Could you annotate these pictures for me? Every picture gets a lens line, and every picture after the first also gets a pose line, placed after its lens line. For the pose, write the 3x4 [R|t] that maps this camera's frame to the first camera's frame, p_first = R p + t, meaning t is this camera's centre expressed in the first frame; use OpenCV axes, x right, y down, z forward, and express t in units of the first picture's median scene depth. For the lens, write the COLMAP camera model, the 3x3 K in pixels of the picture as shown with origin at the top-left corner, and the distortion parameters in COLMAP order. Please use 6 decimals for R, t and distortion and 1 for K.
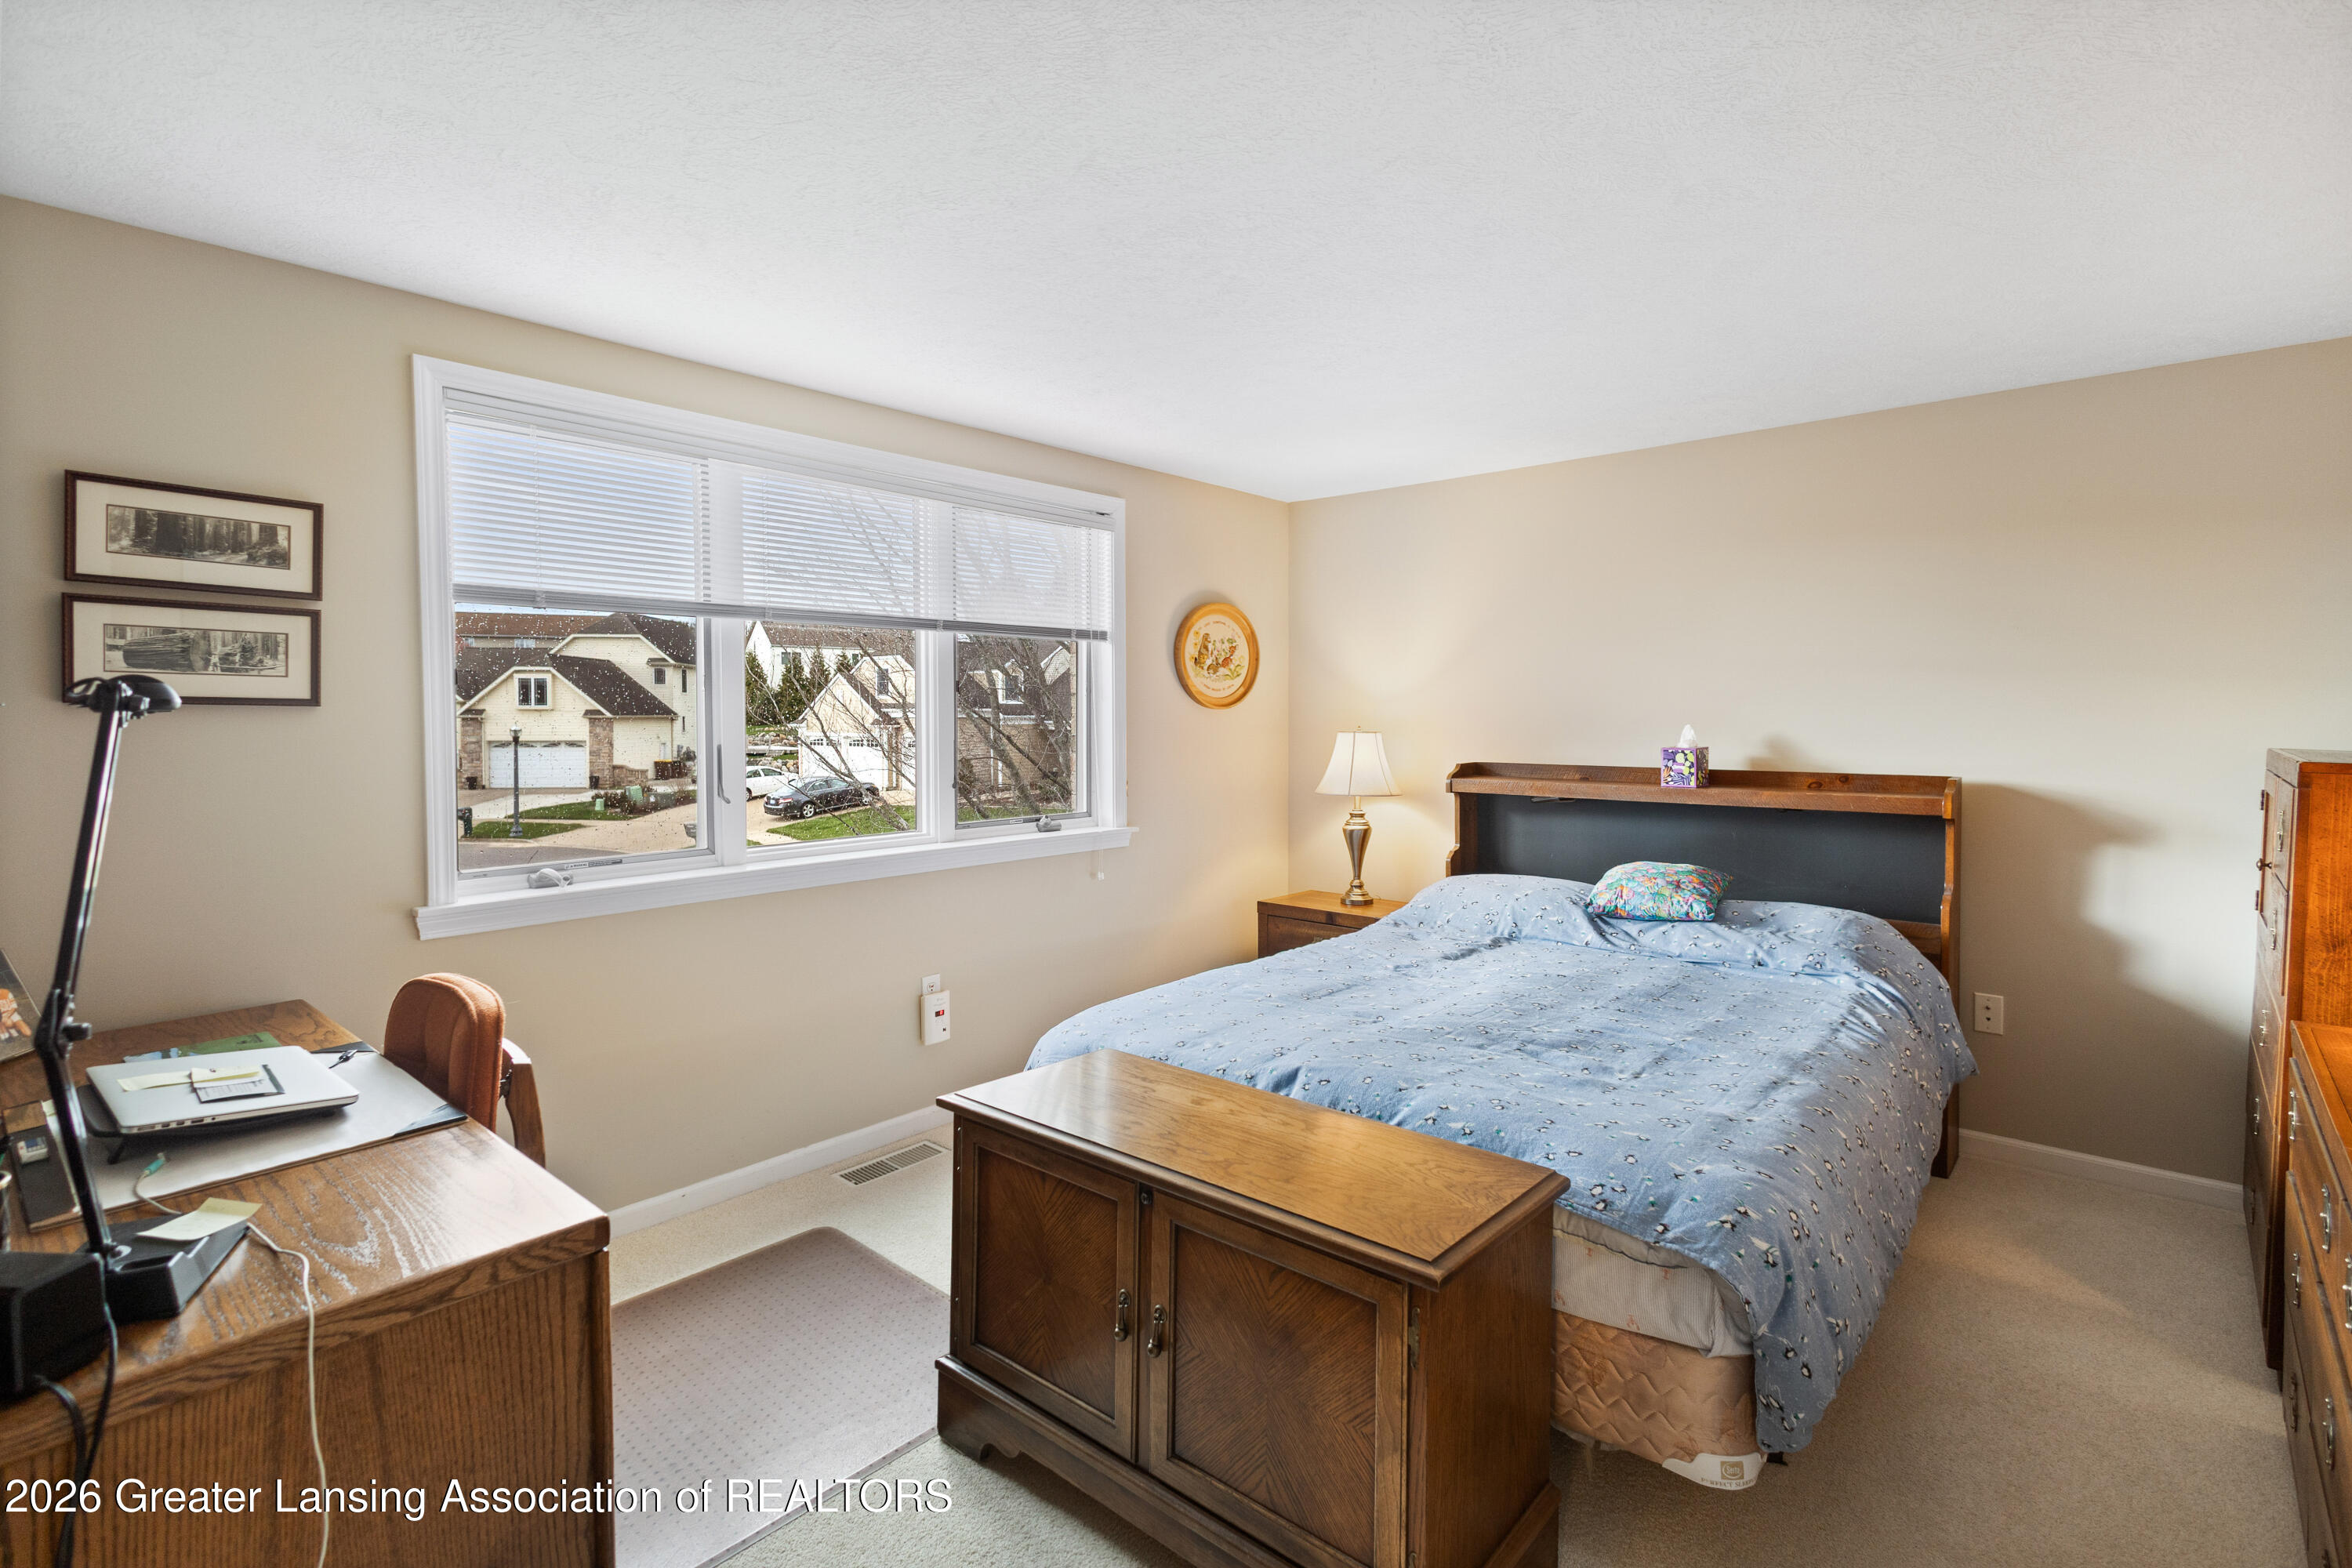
lens RADIAL K [[1101.9, 0, 1159.8], [0, 1101.9, 776.1], [0, 0, 1]] dist [0.009578, 0.000061]
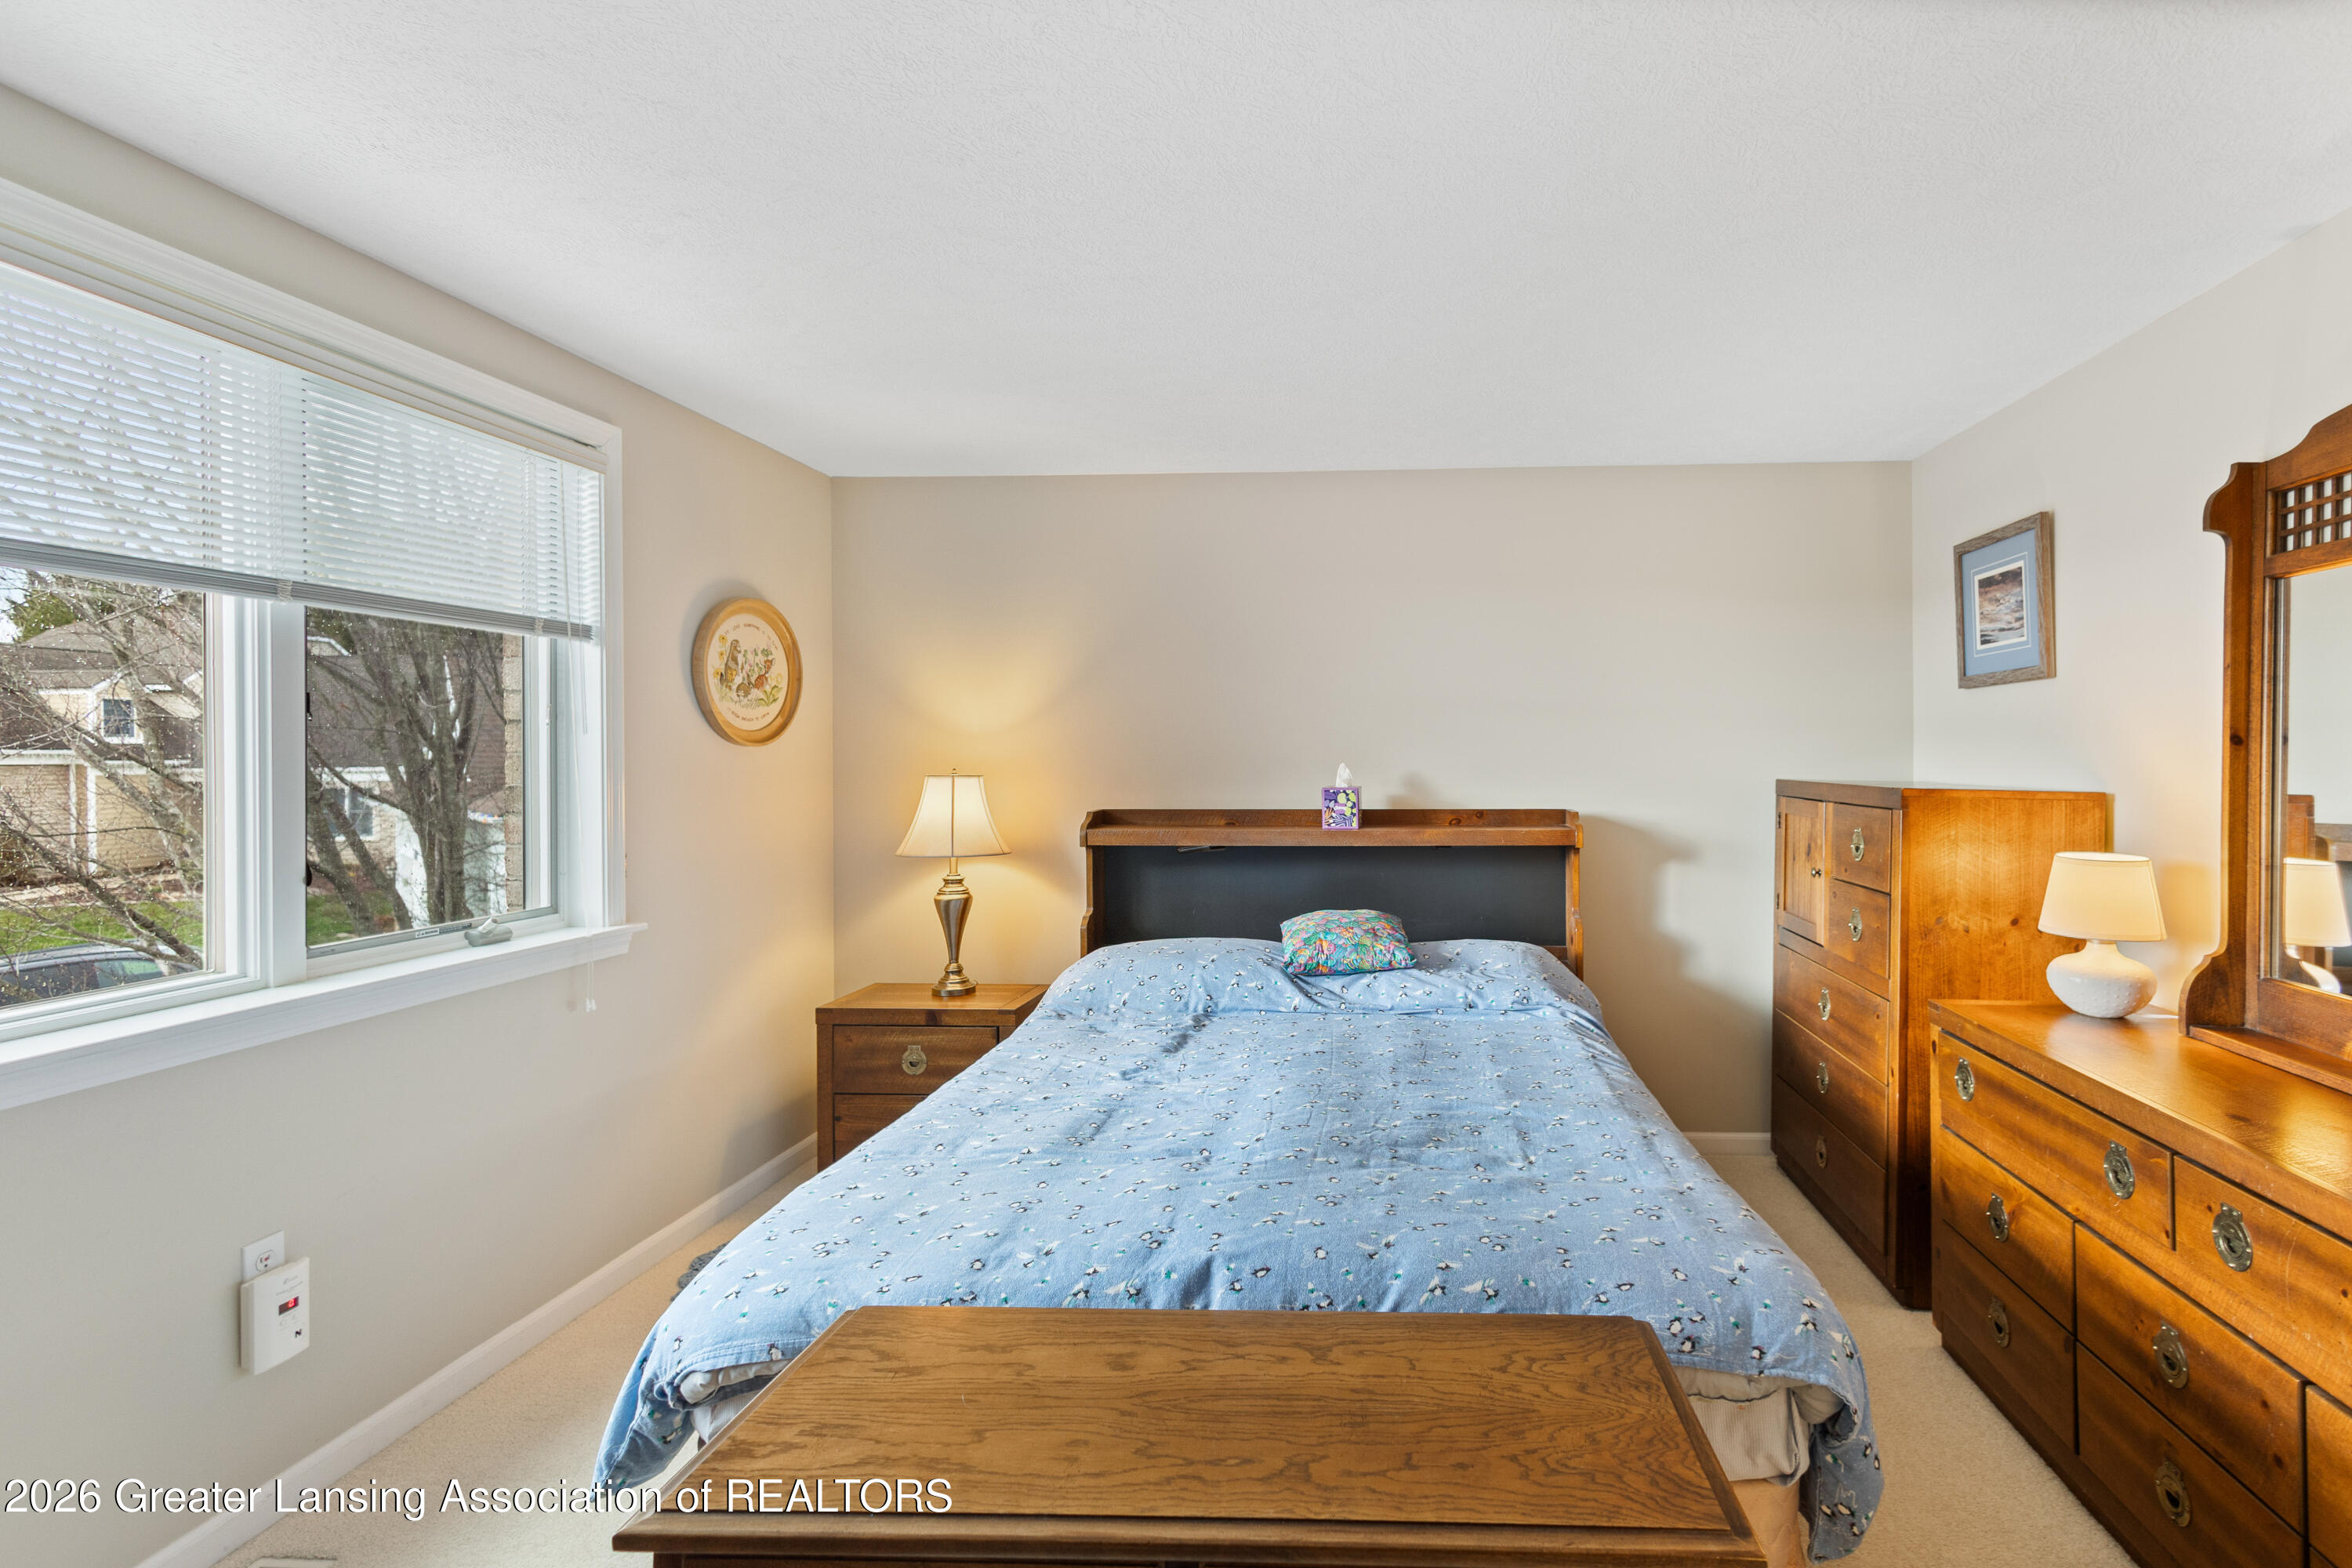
lens RADIAL K [[1101.9, 0, 1159.8], [0, 1101.9, 776.1], [0, 0, 1]] dist [0.009578, 0.000061]
pose [[0.774695, -0.010538, 0.632247, -0.252222], [0.037625, 0.998858, -0.029453, -0.013417], [-0.631215, 0.046605, 0.774207, 0.360402]]
